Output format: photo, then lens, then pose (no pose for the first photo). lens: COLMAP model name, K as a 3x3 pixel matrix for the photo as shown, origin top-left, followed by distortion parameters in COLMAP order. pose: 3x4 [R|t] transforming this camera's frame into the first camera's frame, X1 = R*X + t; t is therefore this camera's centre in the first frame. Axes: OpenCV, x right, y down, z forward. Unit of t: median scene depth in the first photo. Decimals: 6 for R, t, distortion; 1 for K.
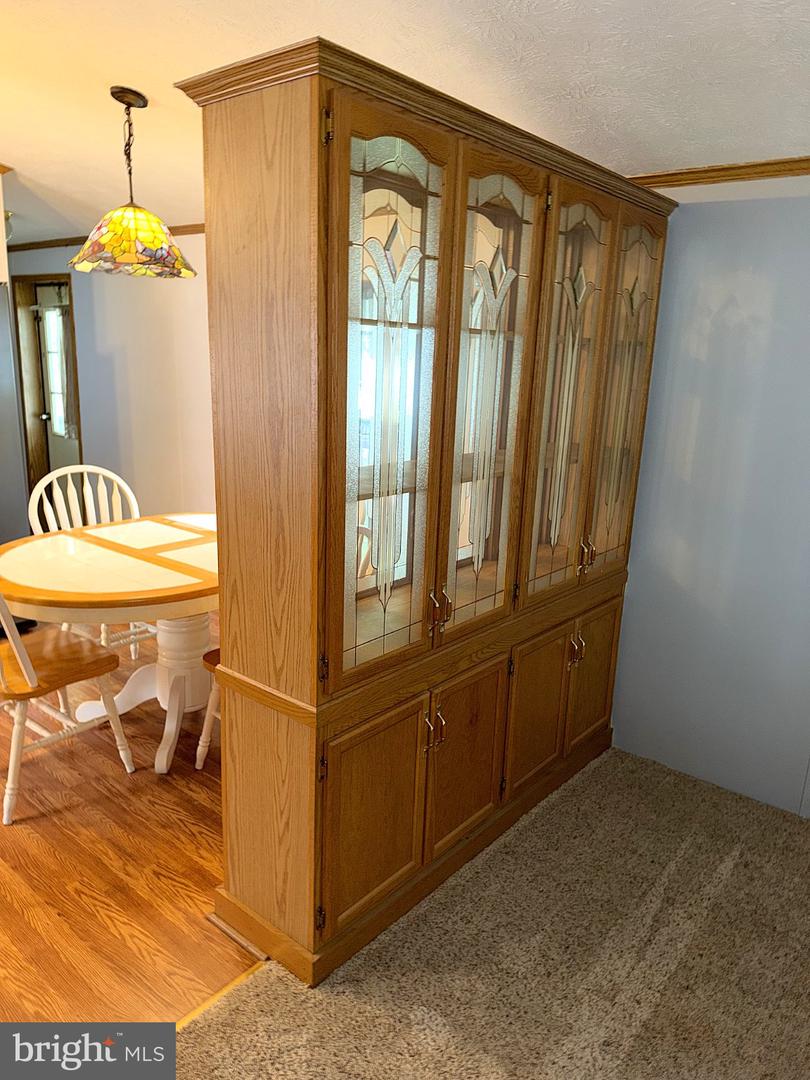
lens RADIAL K [[782.3, 0, 407.7], [0, 782.3, 534.8], [0, 0, 1]] dist [0.054222, -0.078076]
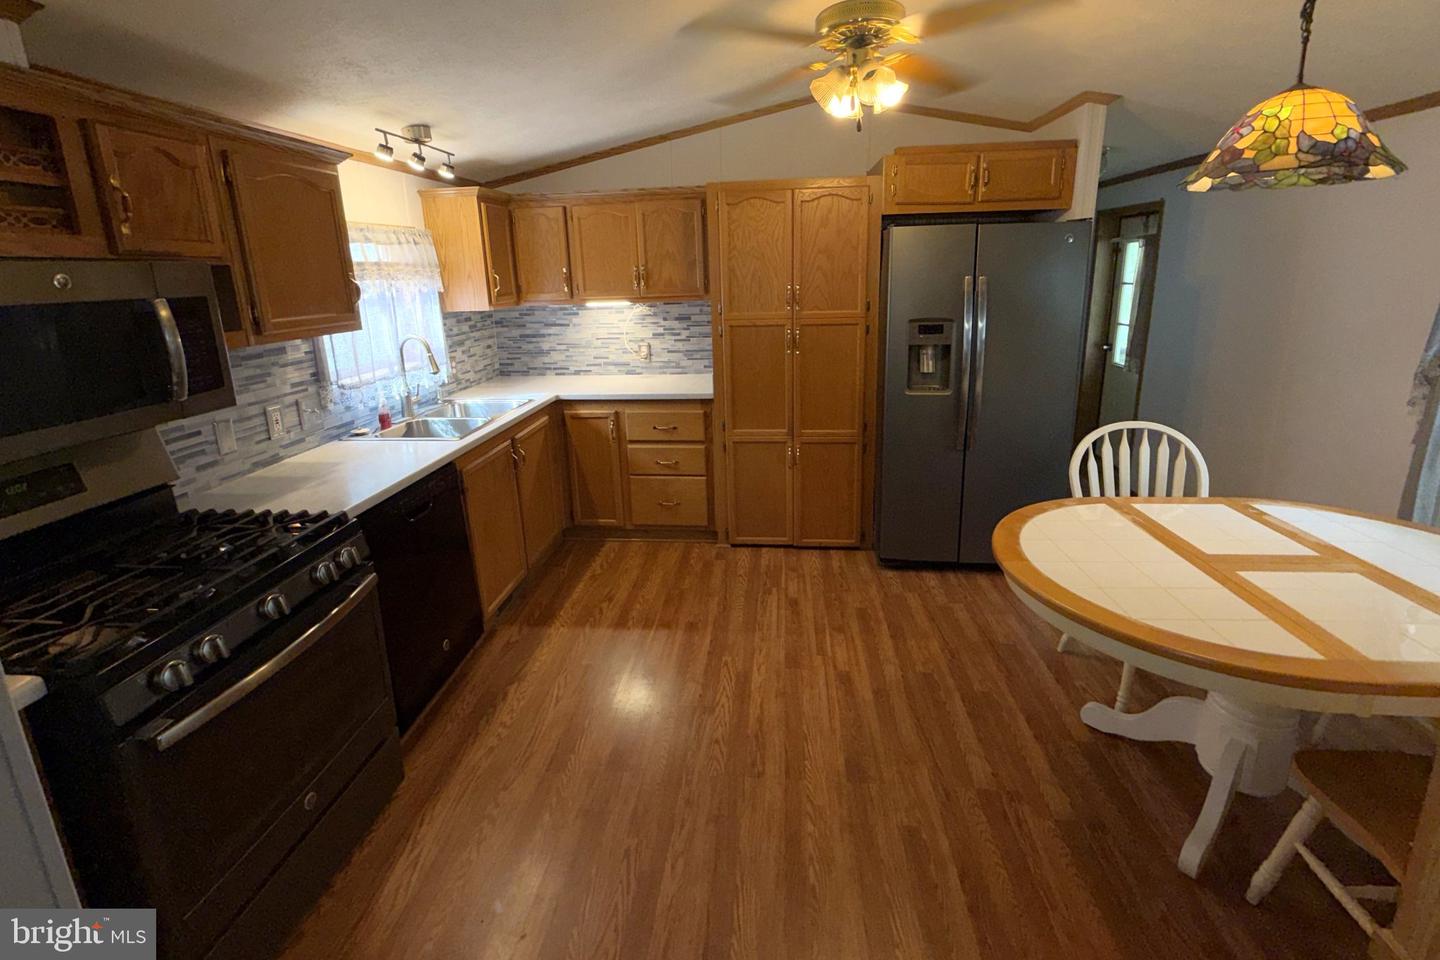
lens RADIAL K [[635.2, 0, 713.2], [0, 635.2, 414.0], [0, 0, 1]] dist [-0.002451, 0.003370]
pose [[0.560994, 0.136808, -0.816437, -0.126069], [-0.148577, 0.986874, 0.063277, -0.079169], [0.814377, 0.085806, 0.573957, 0.246911]]
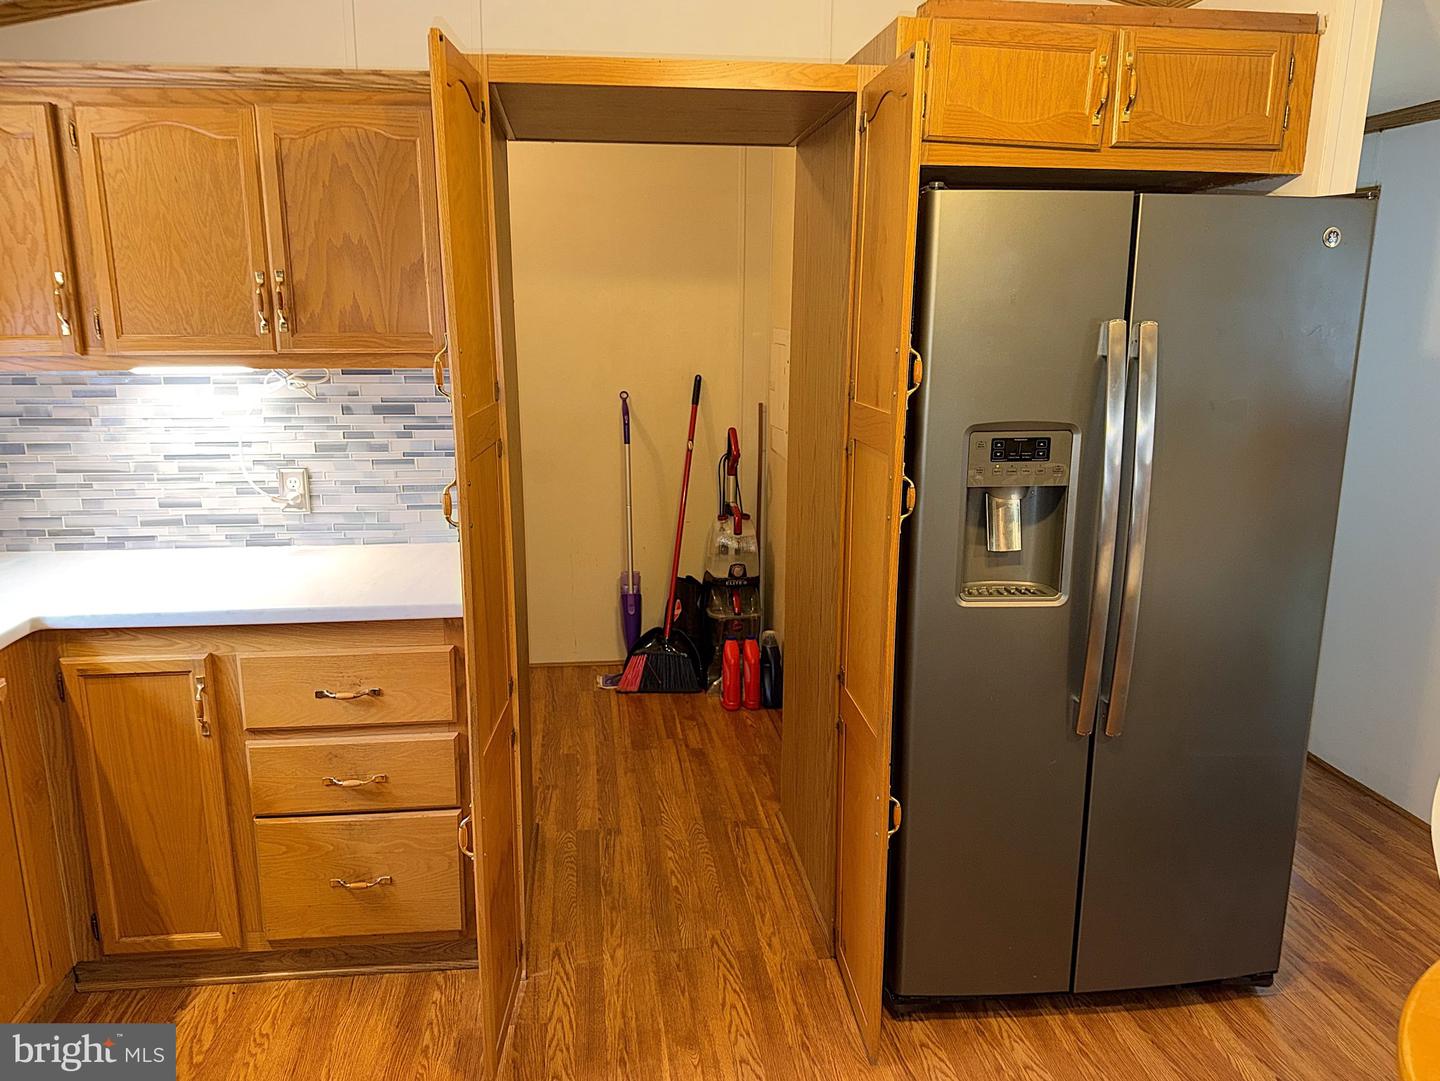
lens RADIAL K [[1073.7, 0, 705.6], [0, 1073.7, 559.4], [0, 0, 1]] dist [0.027207, -0.035828]
pose [[0.731429, 0.122459, -0.670831, -0.437732], [-0.139606, 0.989798, 0.028468, -0.118421], [0.667474, 0.072829, 0.741063, 0.442138]]
